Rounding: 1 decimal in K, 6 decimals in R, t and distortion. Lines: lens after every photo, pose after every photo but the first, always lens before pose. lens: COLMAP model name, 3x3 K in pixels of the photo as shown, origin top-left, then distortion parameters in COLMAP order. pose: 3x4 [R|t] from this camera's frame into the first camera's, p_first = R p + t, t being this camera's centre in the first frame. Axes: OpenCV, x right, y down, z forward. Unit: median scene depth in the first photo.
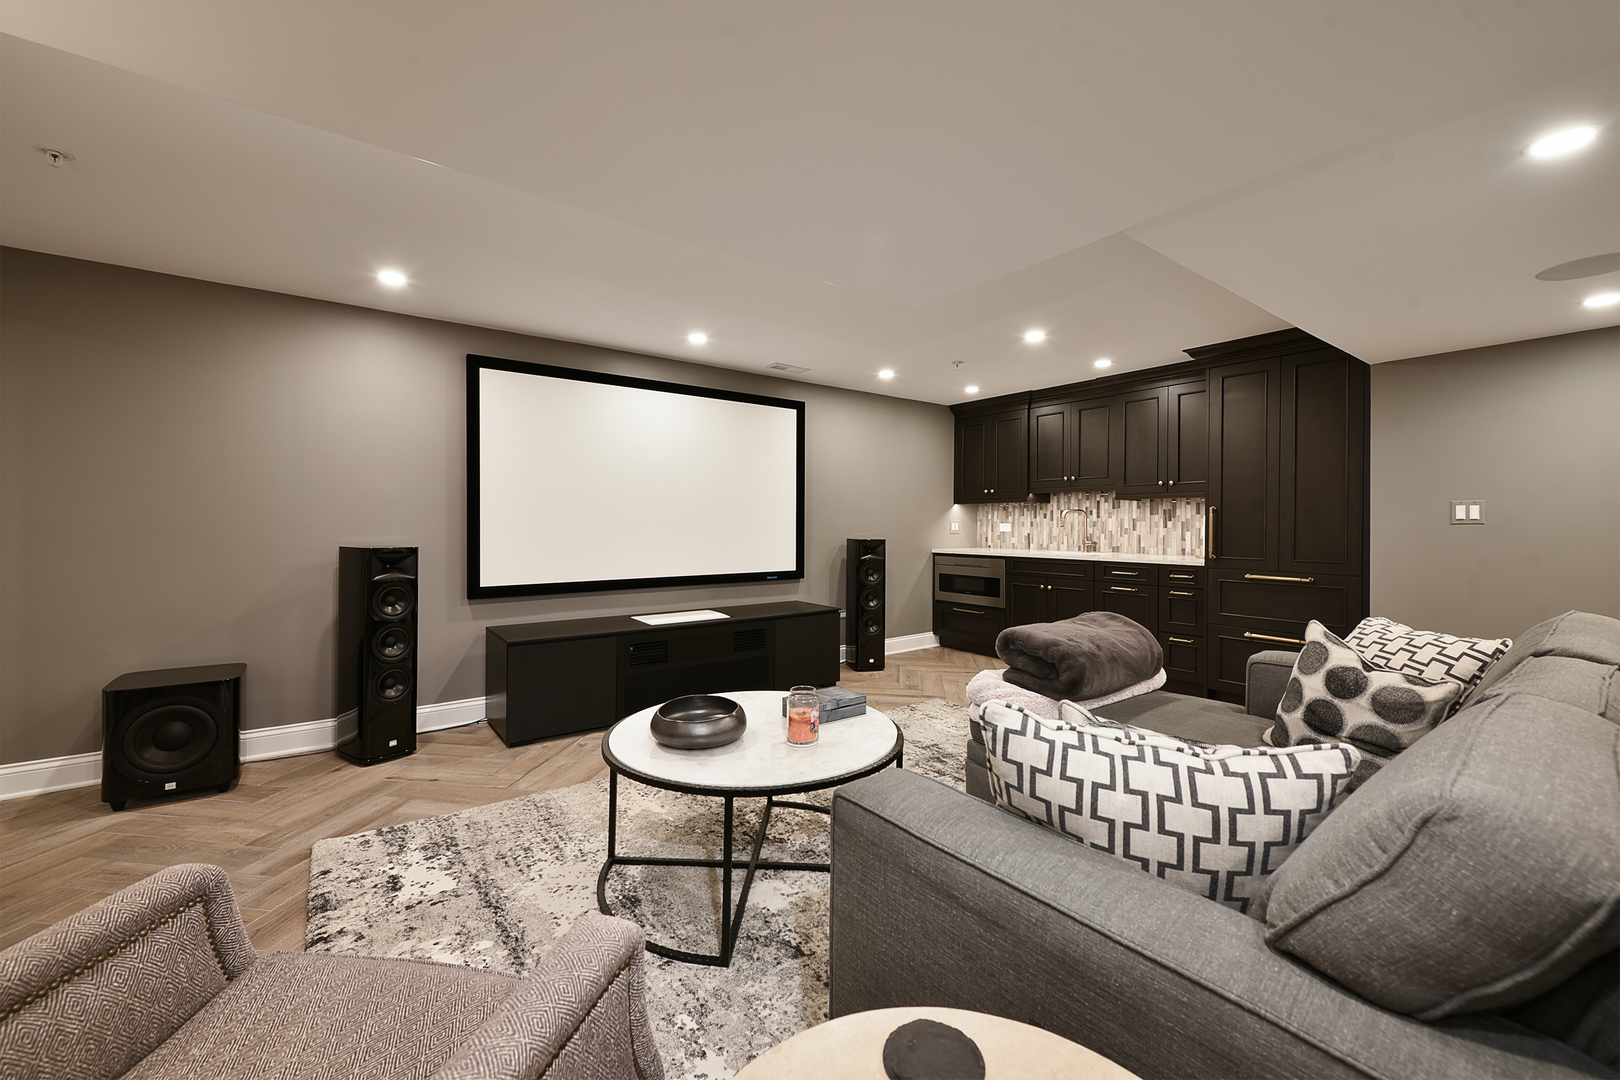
lens RADIAL K [[648.4, 0, 804.7], [0, 648.4, 533.7], [0, 0, 1]] dist [0.002230, 0.000093]
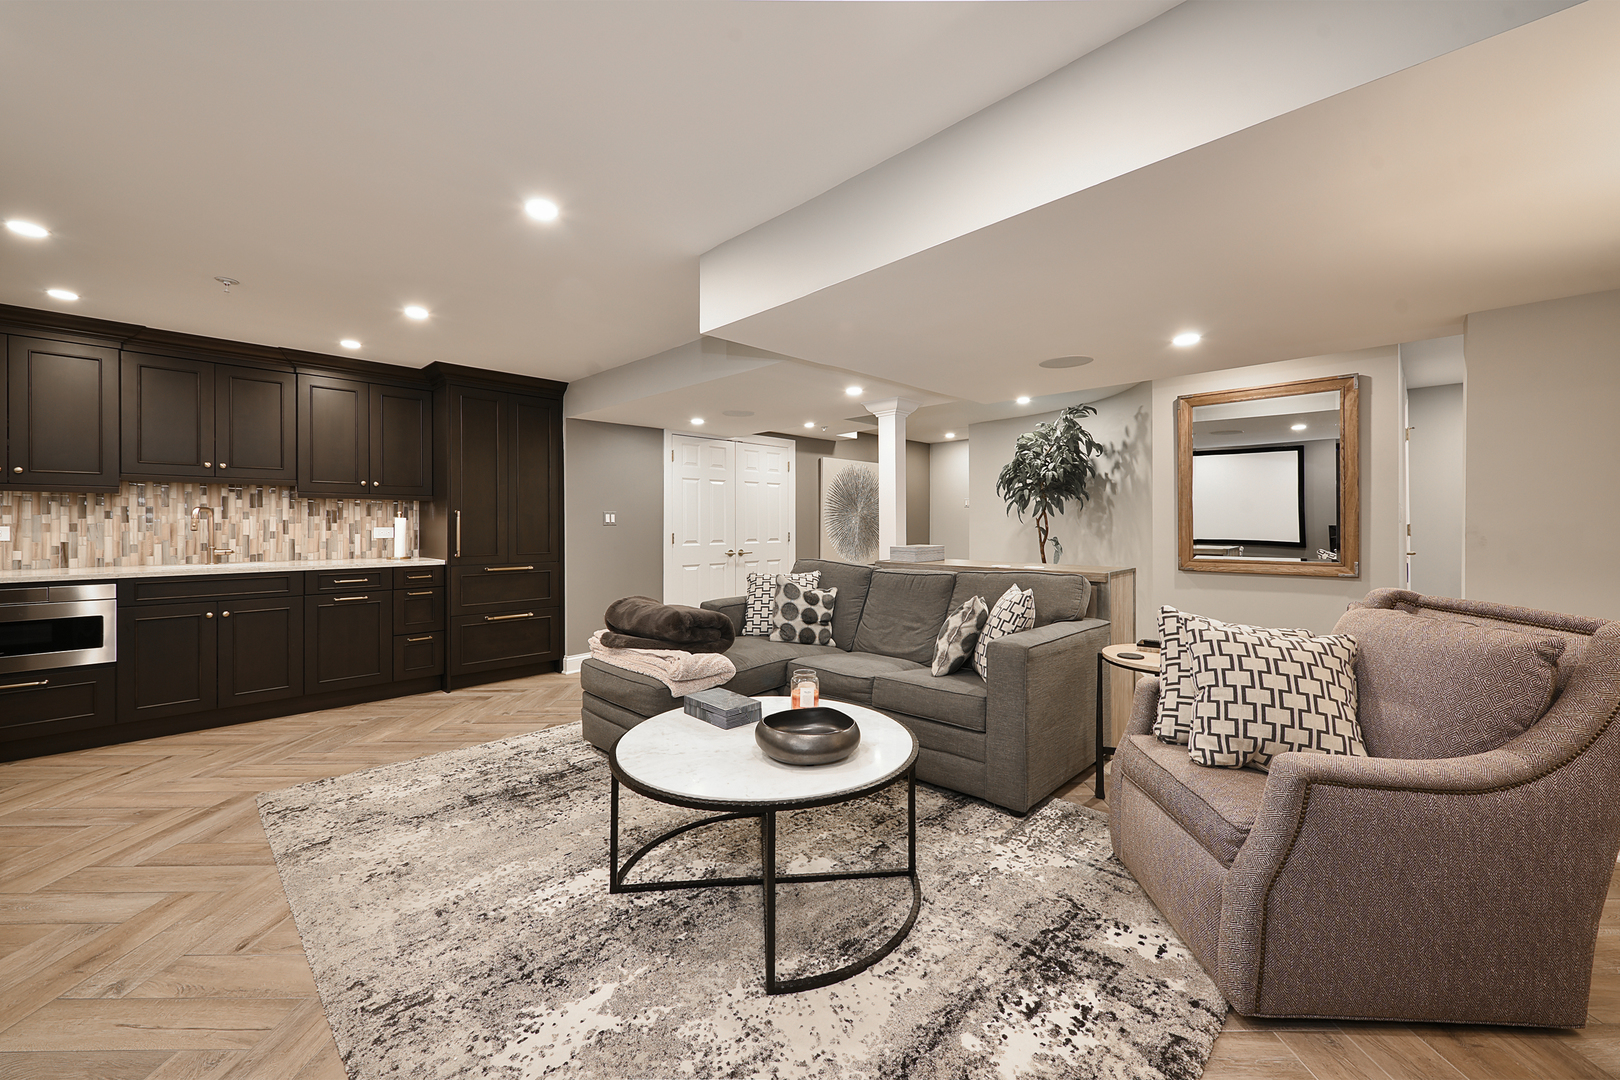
lens RADIAL K [[648.4, 0, 804.7], [0, 648.4, 533.7], [0, 0, 1]] dist [0.002230, 0.000093]
pose [[-0.164891, -0.015997, 0.986182, -0.439743], [0.016584, 0.999682, 0.018989, -0.010108], [-0.986172, 0.019486, -0.164573, 0.463490]]
